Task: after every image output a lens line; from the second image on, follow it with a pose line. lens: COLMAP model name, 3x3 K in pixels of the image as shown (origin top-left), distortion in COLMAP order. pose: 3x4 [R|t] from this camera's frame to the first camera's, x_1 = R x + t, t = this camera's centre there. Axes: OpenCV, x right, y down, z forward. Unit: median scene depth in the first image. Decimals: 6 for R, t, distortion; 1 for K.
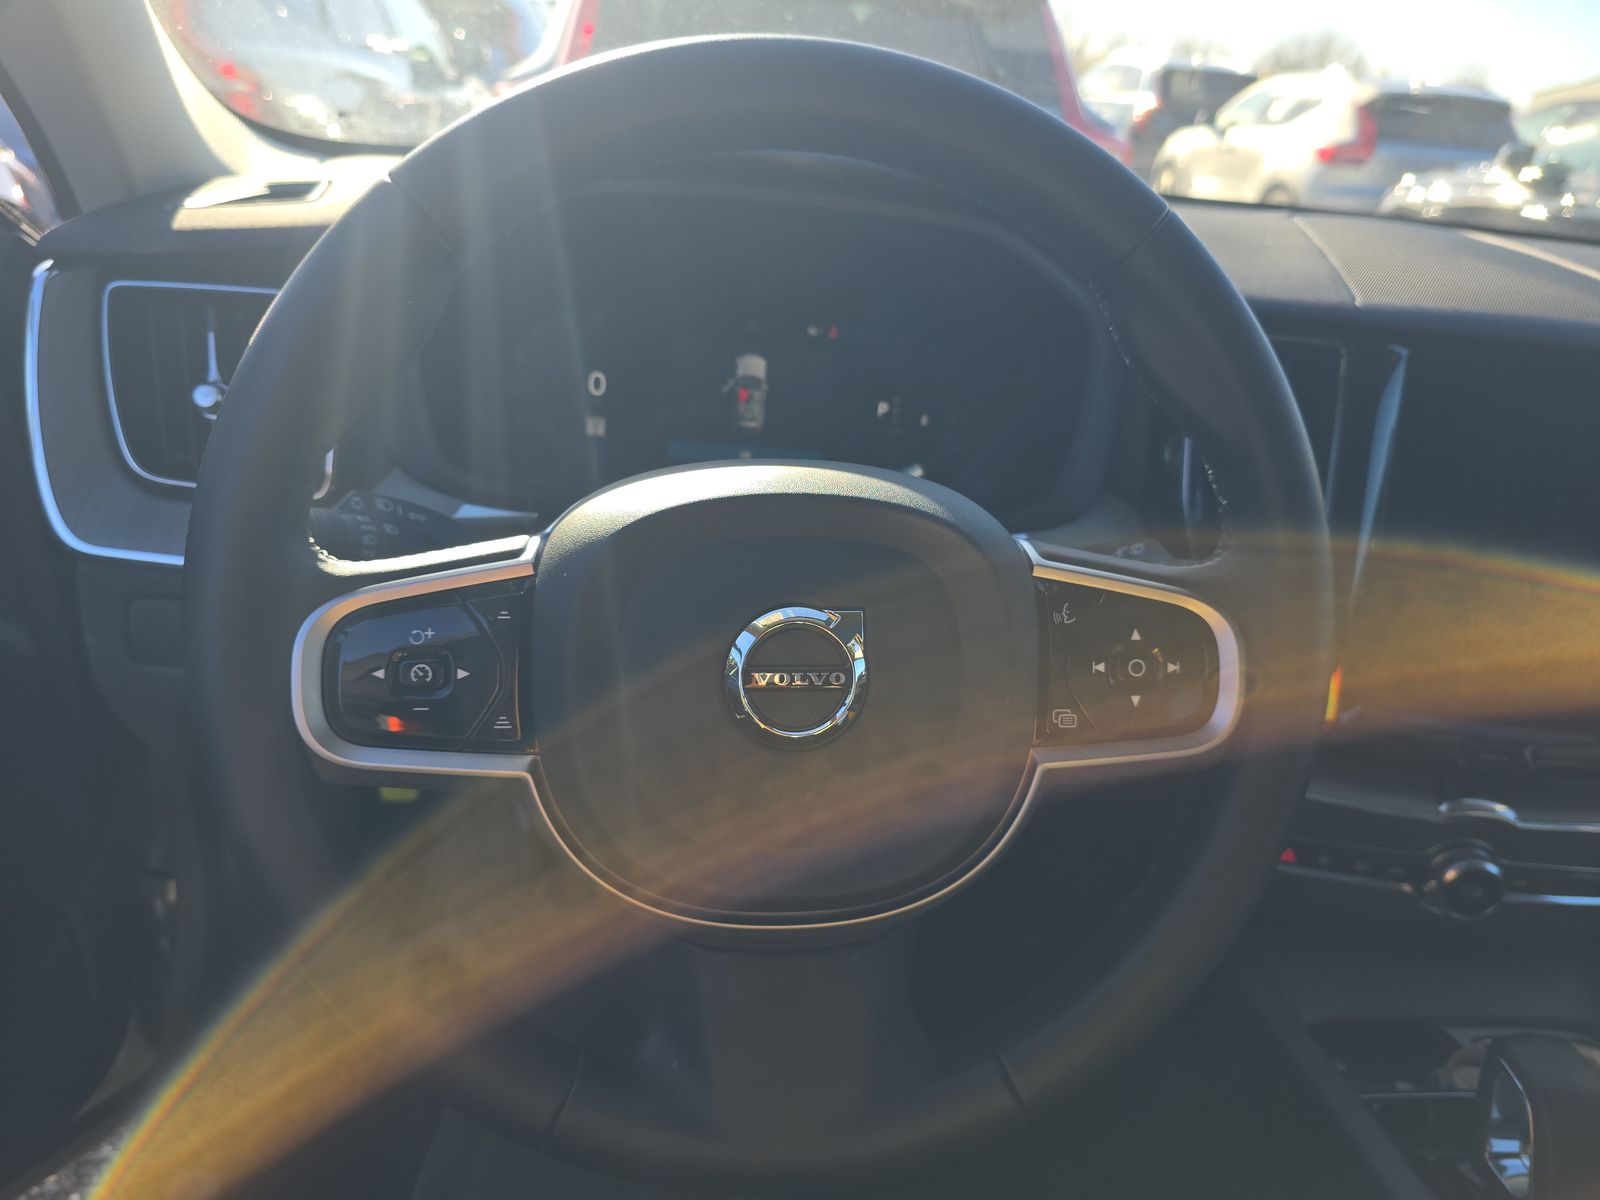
lens RADIAL K [[1054.2, 0, 762.7], [0, 1054.2, 603.1], [0, 0, 1]] dist [0.034446, -0.037507]
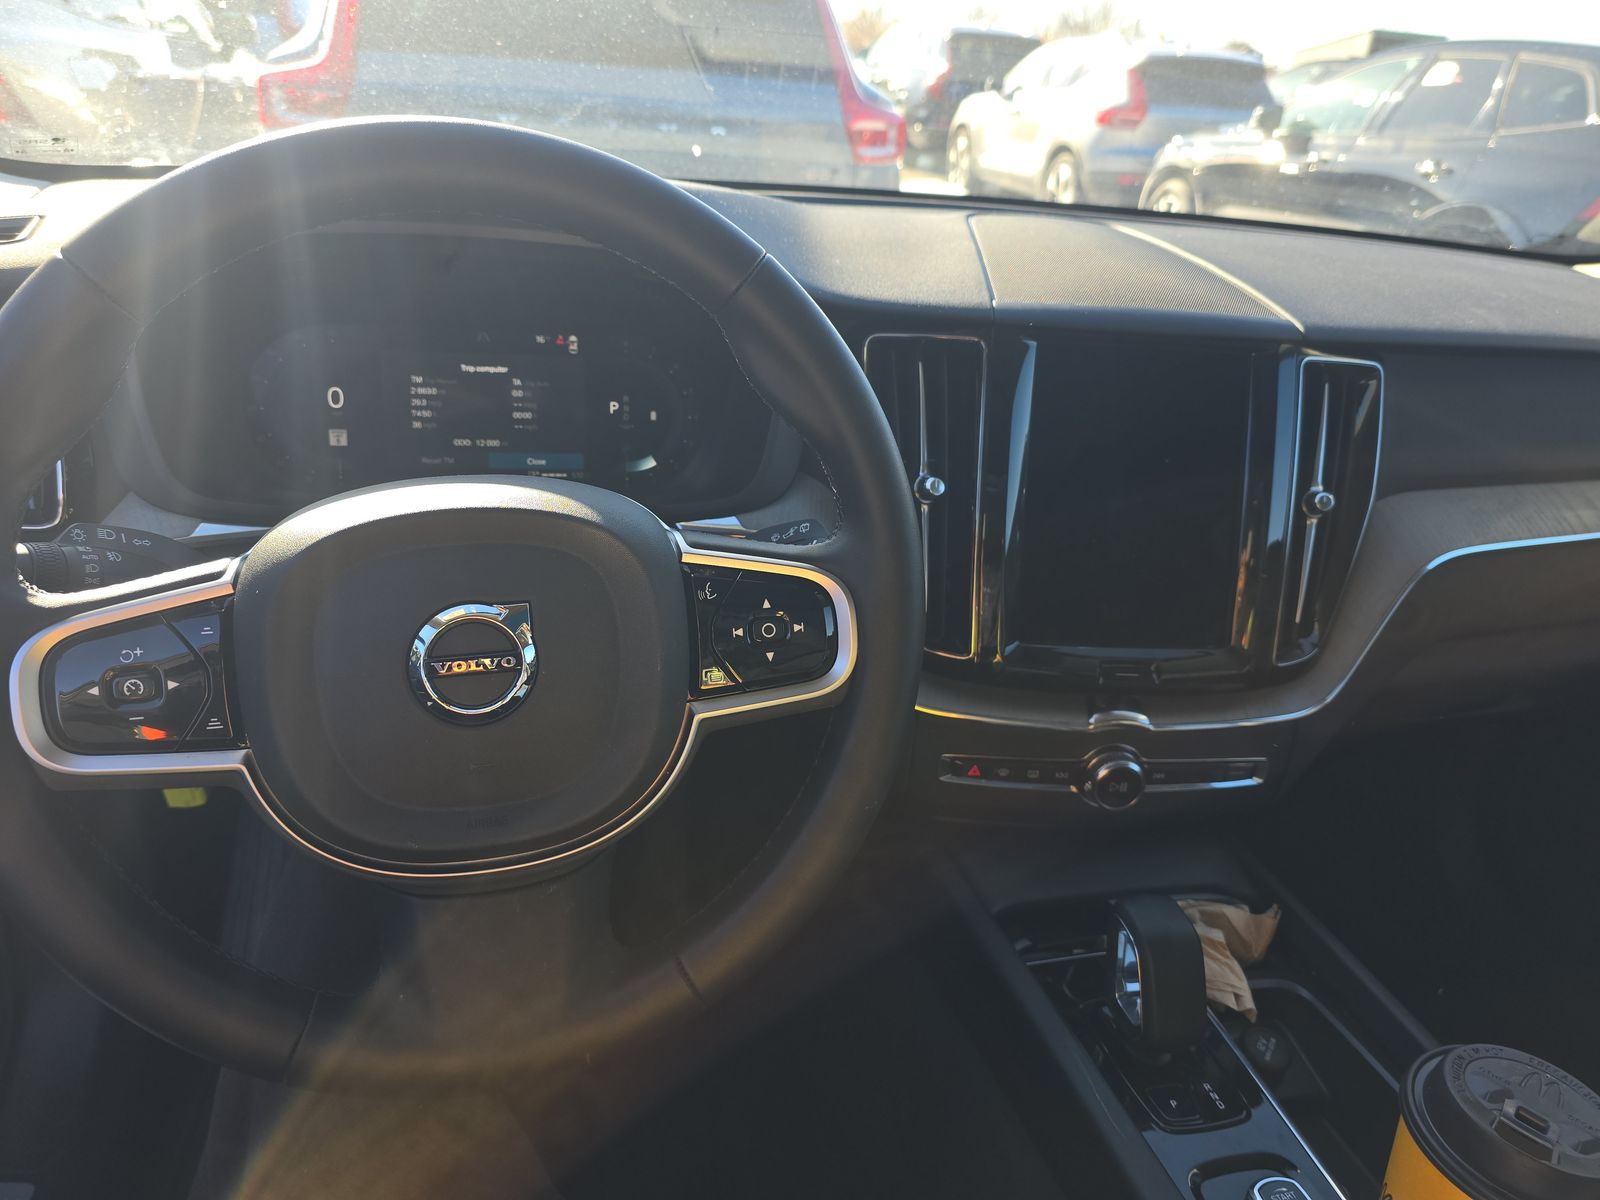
lens RADIAL K [[1054.2, 0, 762.7], [0, 1054.2, 603.1], [0, 0, 1]] dist [0.034446, -0.037507]
pose [[0.986553, -0.077378, 0.143962, 0.145936], [0.073276, 0.996746, 0.033593, -0.010207], [-0.146093, -0.022593, 0.989013, -0.177628]]
